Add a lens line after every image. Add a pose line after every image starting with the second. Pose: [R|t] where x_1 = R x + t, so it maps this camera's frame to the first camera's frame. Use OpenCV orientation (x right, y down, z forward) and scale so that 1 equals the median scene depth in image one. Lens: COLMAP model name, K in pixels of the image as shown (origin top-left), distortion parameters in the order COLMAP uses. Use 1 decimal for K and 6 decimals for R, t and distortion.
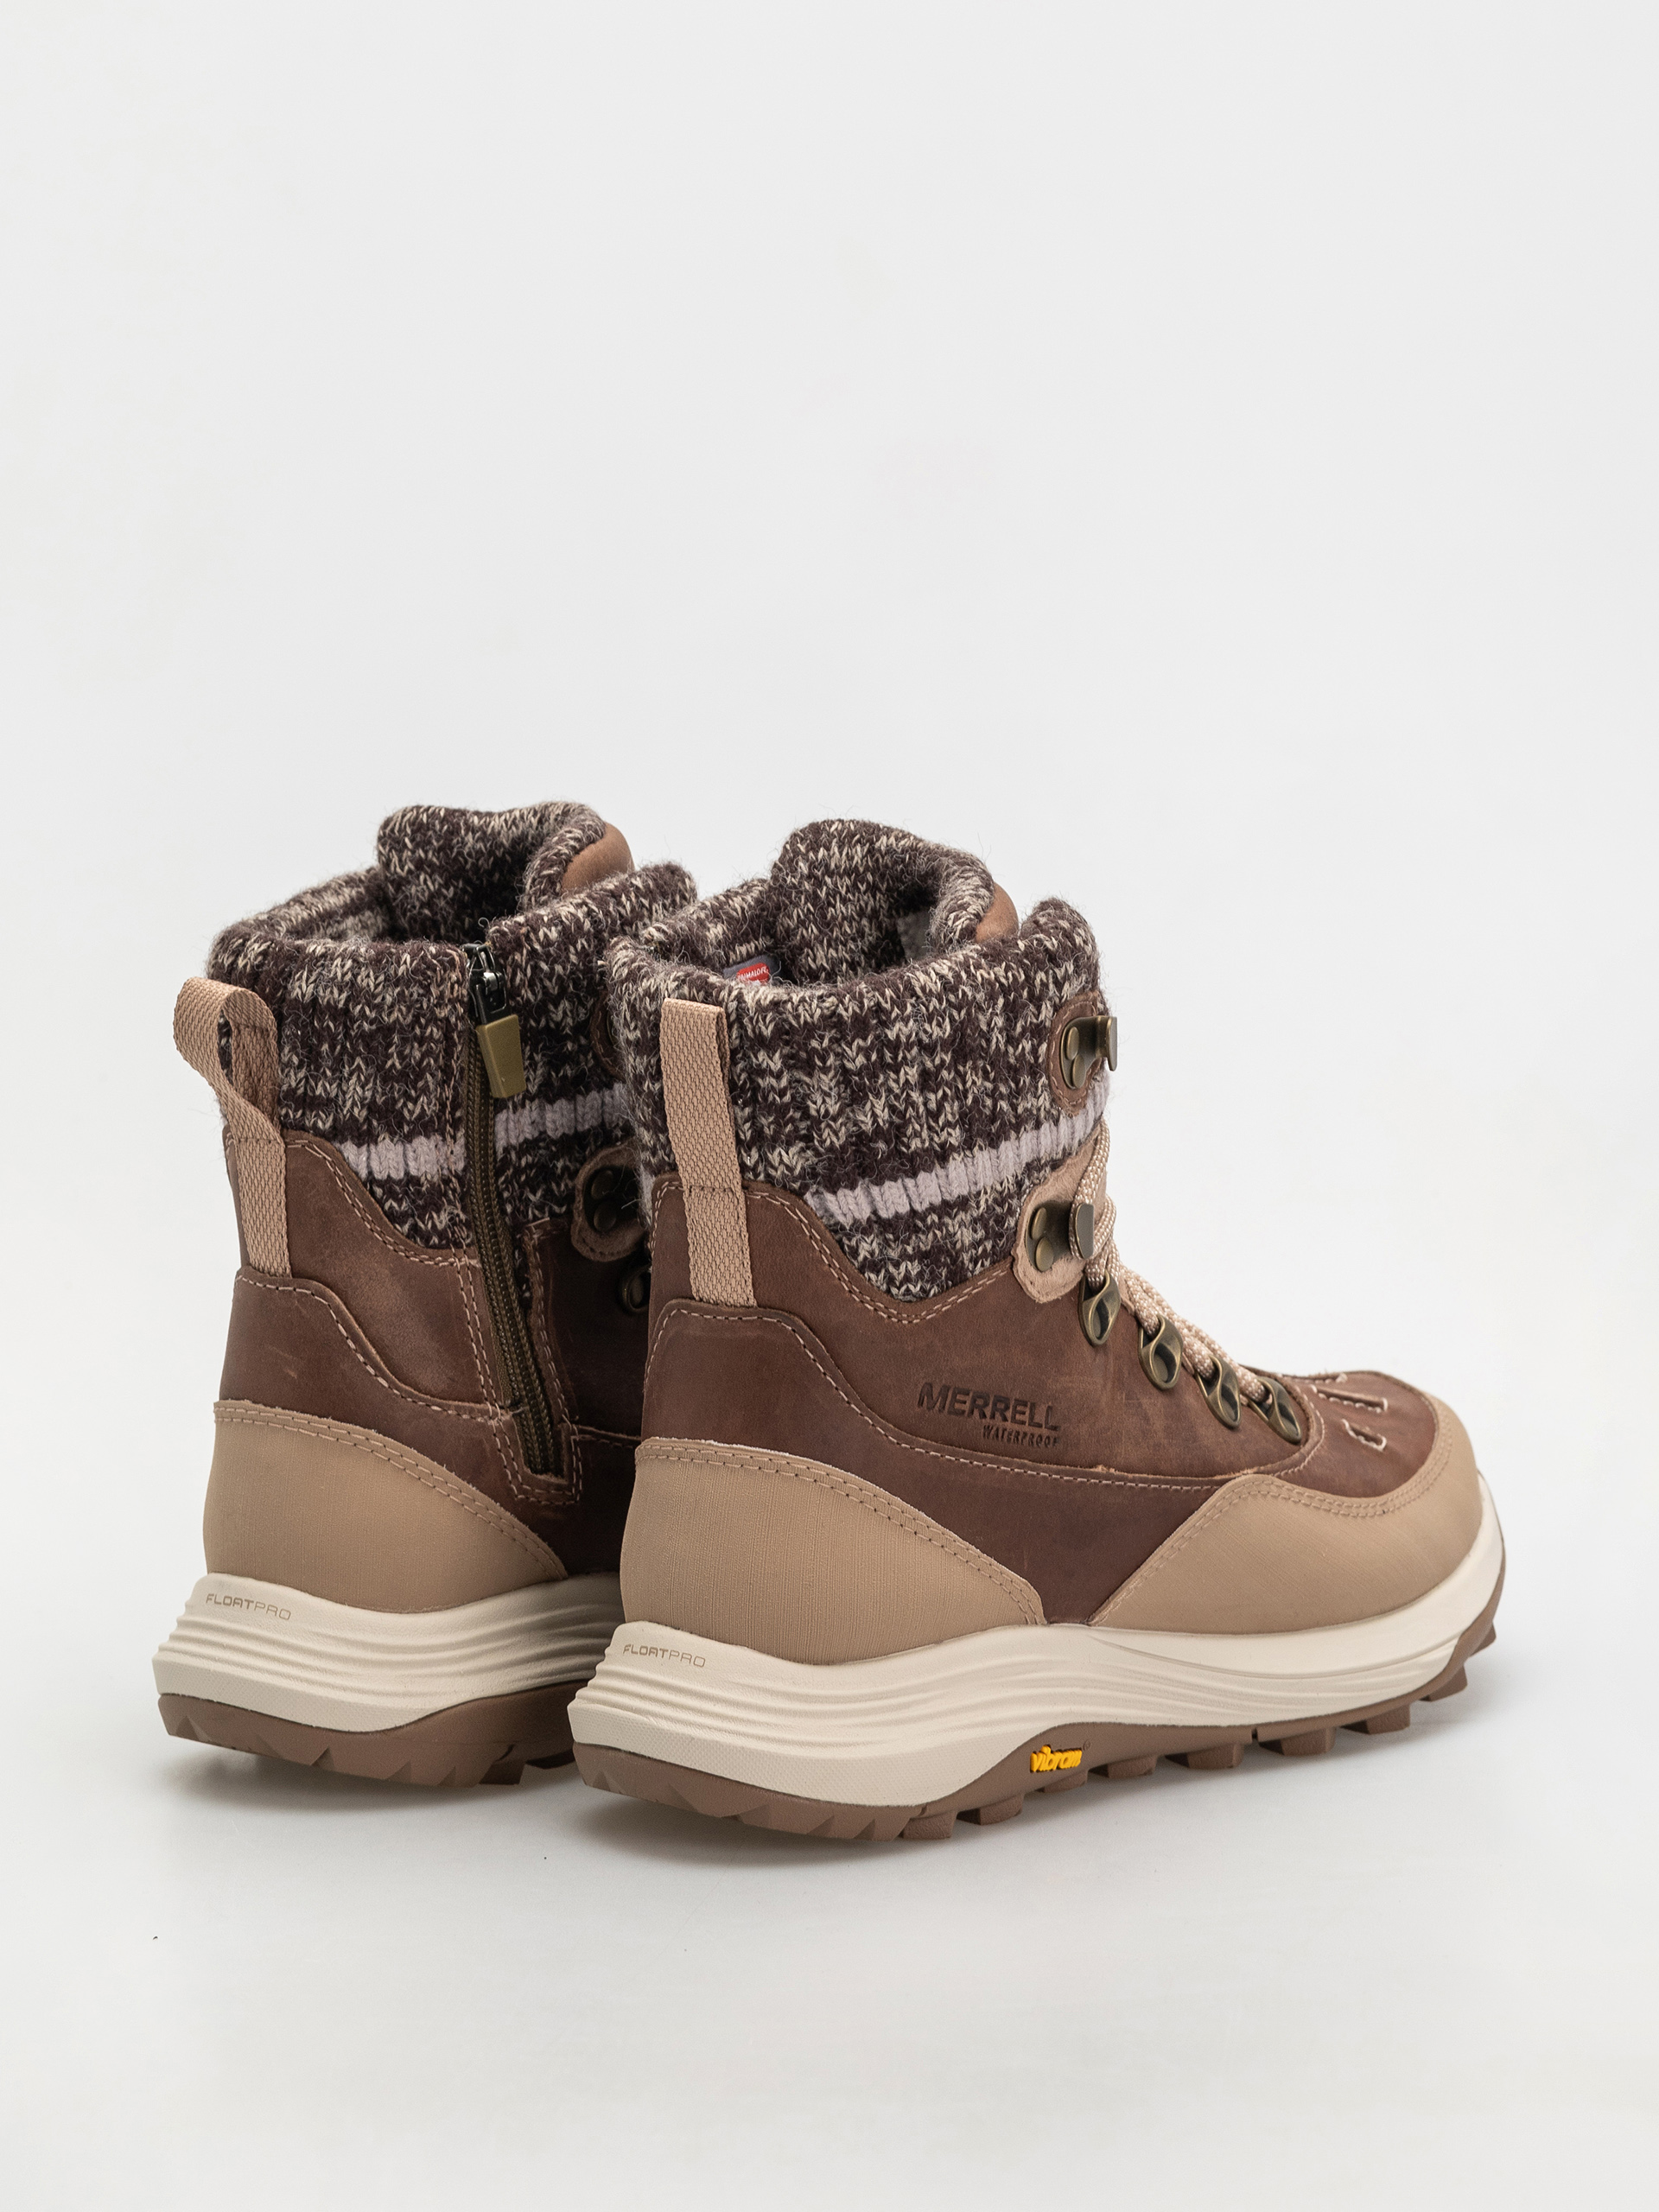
lens RADIAL K [[6722.7, 0, 823.8], [0, 6722.7, 1100.0], [0, 0, 1]] dist [0.112725, 0.000000]
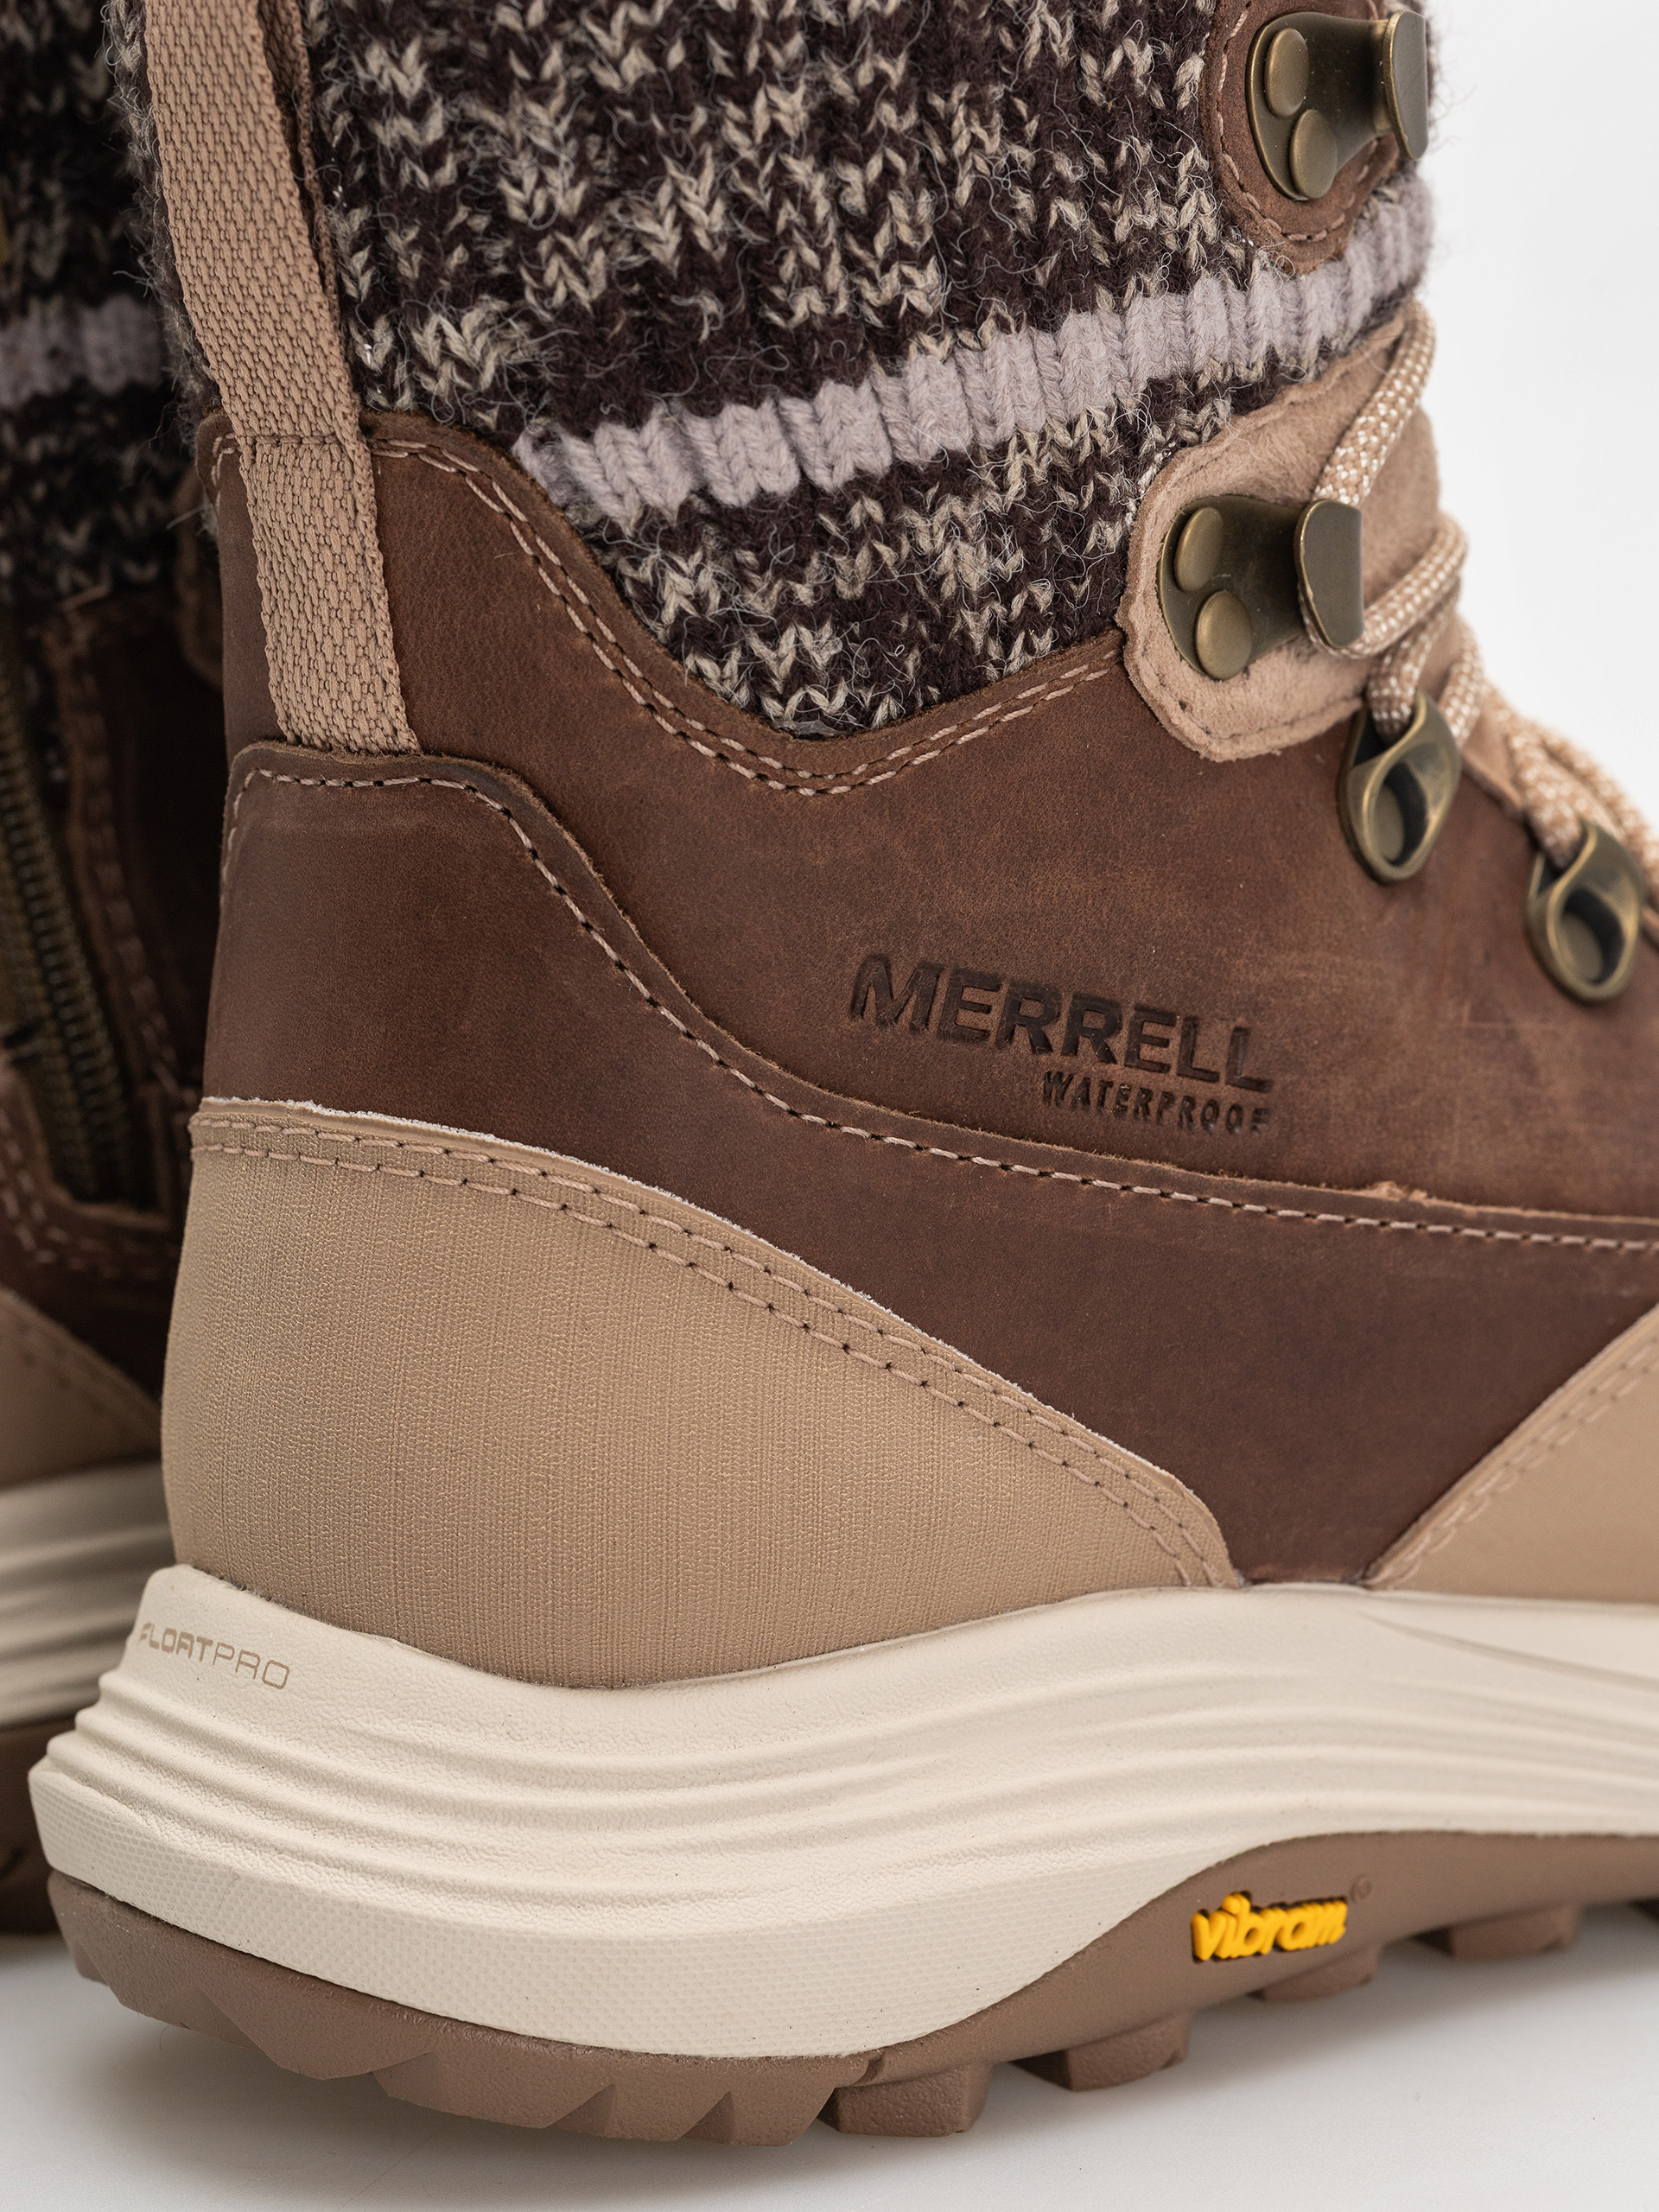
lens RADIAL K [[6722.7, 0, 783.2], [0, 6722.7, 1181.0], [0, 0, 1]] dist [0.112725, 0.000000]
pose [[0.984810, 0.005279, -0.173557, 0.076525], [0.000533, 0.999441, 0.033422, 0.042193], [0.173636, -0.033007, 0.984257, 0.623929]]
